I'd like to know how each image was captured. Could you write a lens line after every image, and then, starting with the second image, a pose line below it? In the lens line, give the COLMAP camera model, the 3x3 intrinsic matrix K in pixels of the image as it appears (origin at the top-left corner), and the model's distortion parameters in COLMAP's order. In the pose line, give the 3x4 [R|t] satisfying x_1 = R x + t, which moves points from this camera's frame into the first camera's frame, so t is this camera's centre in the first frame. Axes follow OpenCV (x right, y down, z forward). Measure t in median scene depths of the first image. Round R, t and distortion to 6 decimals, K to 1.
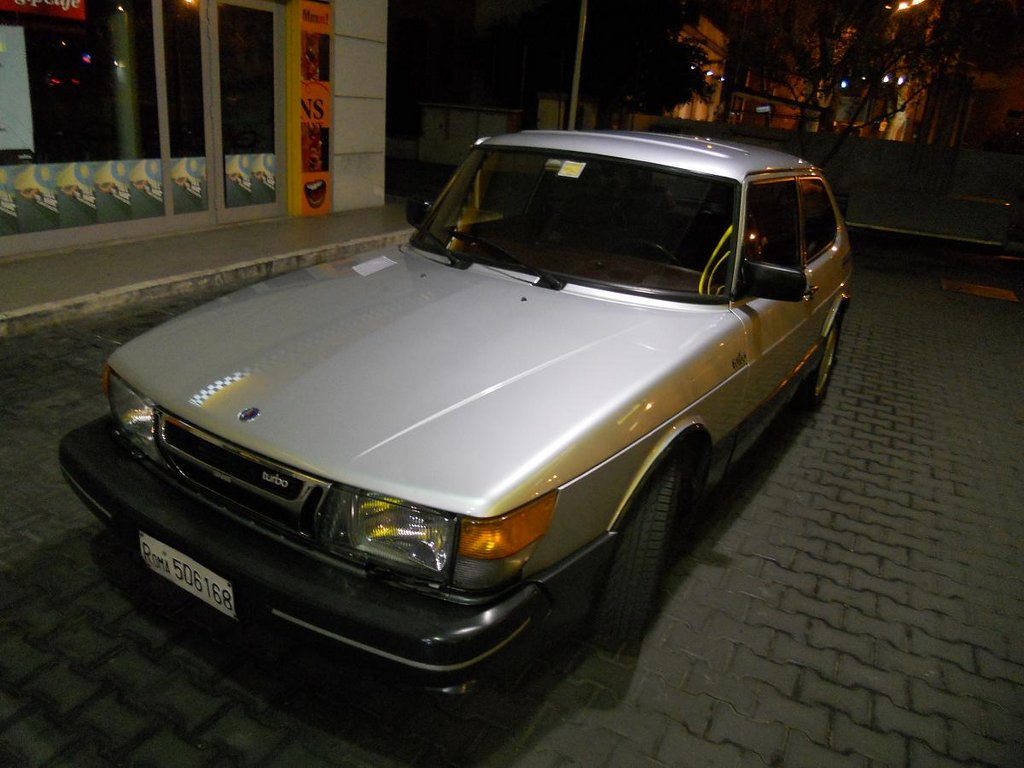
lens RADIAL K [[796.7, 0, 512.0], [0, 796.7, 384.0], [0, 0, 1]] dist [-0.134083, 0.001000]
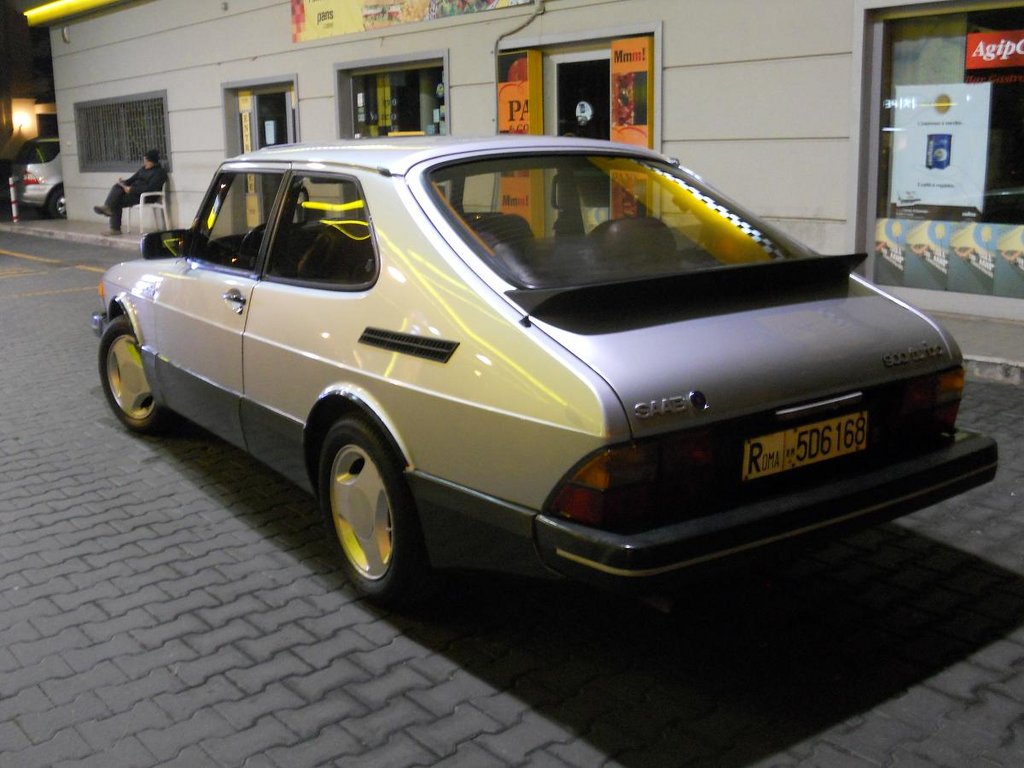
lens RADIAL K [[1142.0, 0, 511.0], [0, 1142.0, 373.6], [0, 0, 1]] dist [0.132216, -0.462659]
pose [[-0.410547, 0.100046, -0.906334, 1.018662], [-0.328506, 0.910989, 0.249365, -0.339370], [0.850609, 0.400112, -0.341138, 1.238892]]
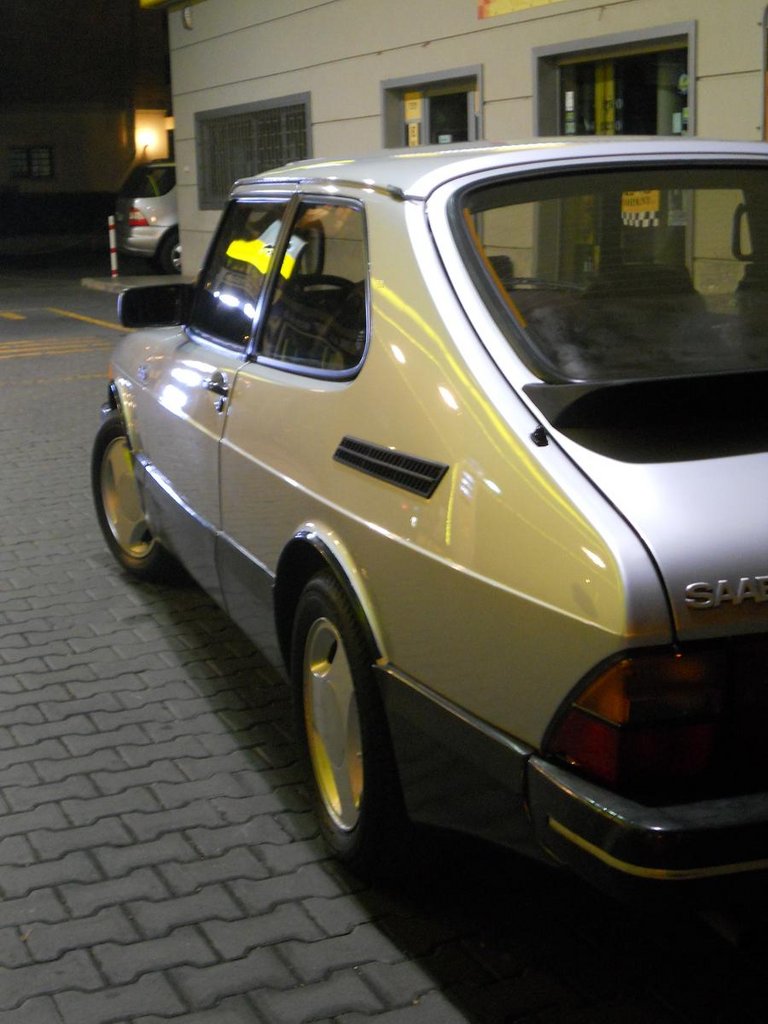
lens RADIAL K [[1675.2, 0, 384.0], [0, 1675.2, 512.0], [0, 0, 1]] dist [0.270075, -2.296404]
pose [[-0.642693, 0.073648, -0.762576, 0.904941], [-0.295884, 0.894278, 0.335737, -0.361529], [0.706681, 0.441410, -0.552955, 1.304660]]
